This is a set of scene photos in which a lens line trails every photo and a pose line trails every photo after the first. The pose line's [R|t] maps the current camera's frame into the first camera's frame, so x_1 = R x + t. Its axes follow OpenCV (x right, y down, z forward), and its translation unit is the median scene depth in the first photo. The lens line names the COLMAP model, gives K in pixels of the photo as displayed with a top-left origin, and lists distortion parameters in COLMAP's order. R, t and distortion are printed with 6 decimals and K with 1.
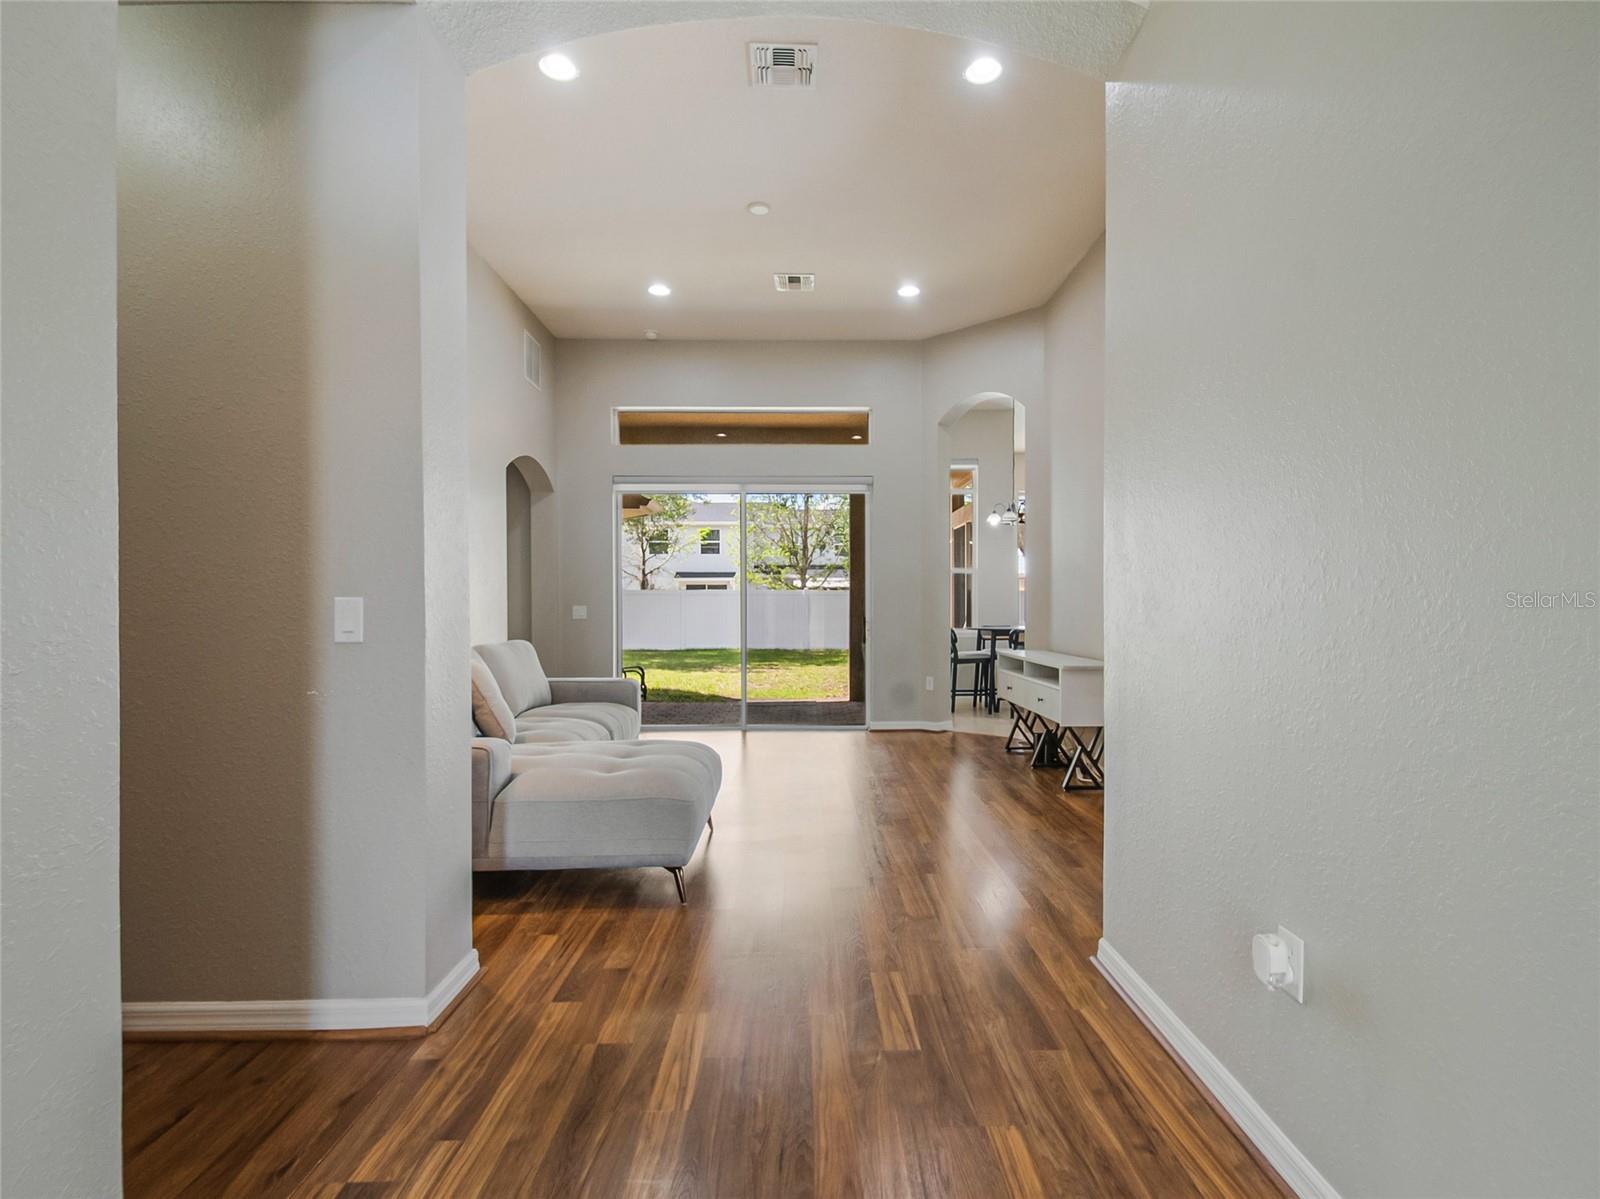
lens RADIAL K [[786.4, 0, 803.1], [0, 786.4, 600.7], [0, 0, 1]] dist [0.000905, -0.018830]
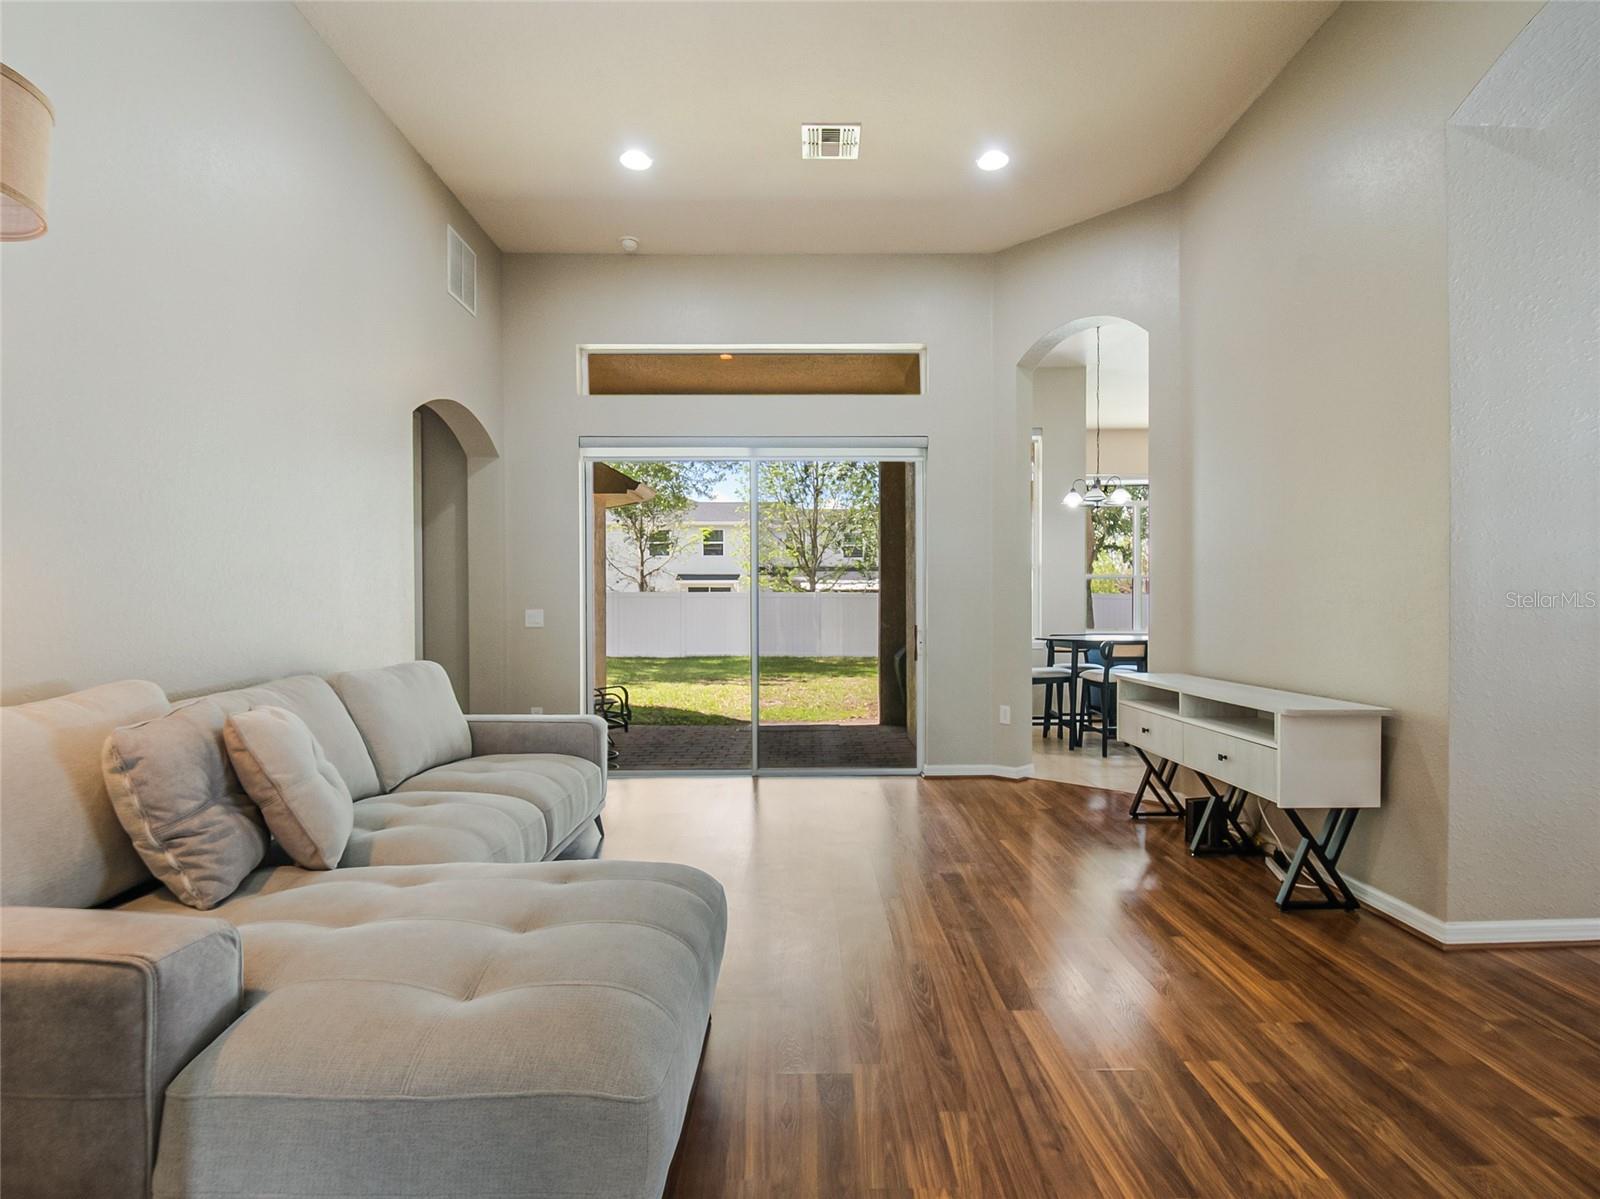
lens RADIAL K [[786.4, 0, 803.1], [0, 786.4, 600.7], [0, 0, 1]] dist [0.000905, -0.018830]
pose [[0.999988, -0.000267, -0.004811, -0.016578], [0.000244, 0.999989, -0.004677, 0.000759], [0.004813, 0.004676, 0.999977, 0.162414]]
